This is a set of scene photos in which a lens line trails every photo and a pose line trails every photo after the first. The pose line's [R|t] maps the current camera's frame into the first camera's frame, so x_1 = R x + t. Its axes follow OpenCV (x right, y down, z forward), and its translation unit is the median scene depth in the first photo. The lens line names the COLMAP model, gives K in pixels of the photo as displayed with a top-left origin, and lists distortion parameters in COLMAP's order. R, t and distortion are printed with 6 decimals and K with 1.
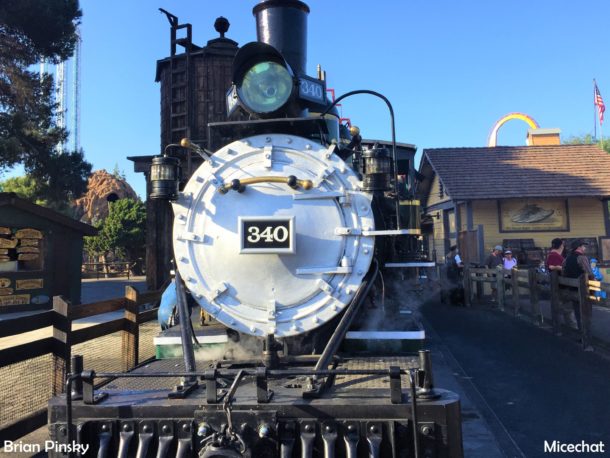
lens RADIAL K [[522.1, 0, 305.0], [0, 522.1, 229.0], [0, 0, 1]] dist [-0.011256, -0.006937]
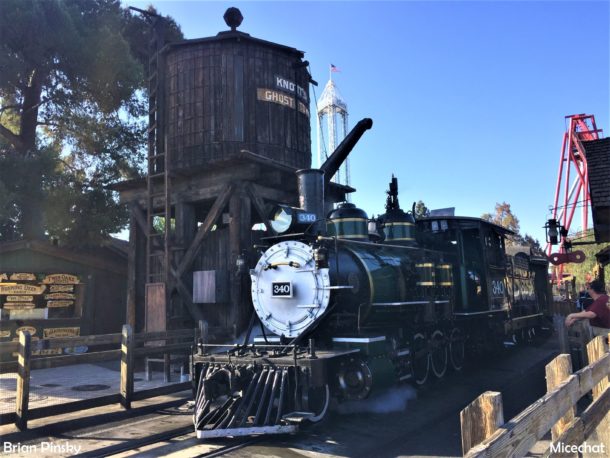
lens RADIAL K [[513.0, 0, 305.0], [0, 513.0, 229.0], [0, 0, 1]] dist [0.011809, 0.004608]
pose [[0.883760, -0.067123, -0.463101, 0.998593], [0.029086, 0.995625, -0.088802, -0.044767], [0.467036, 0.065010, 0.881845, -0.838490]]
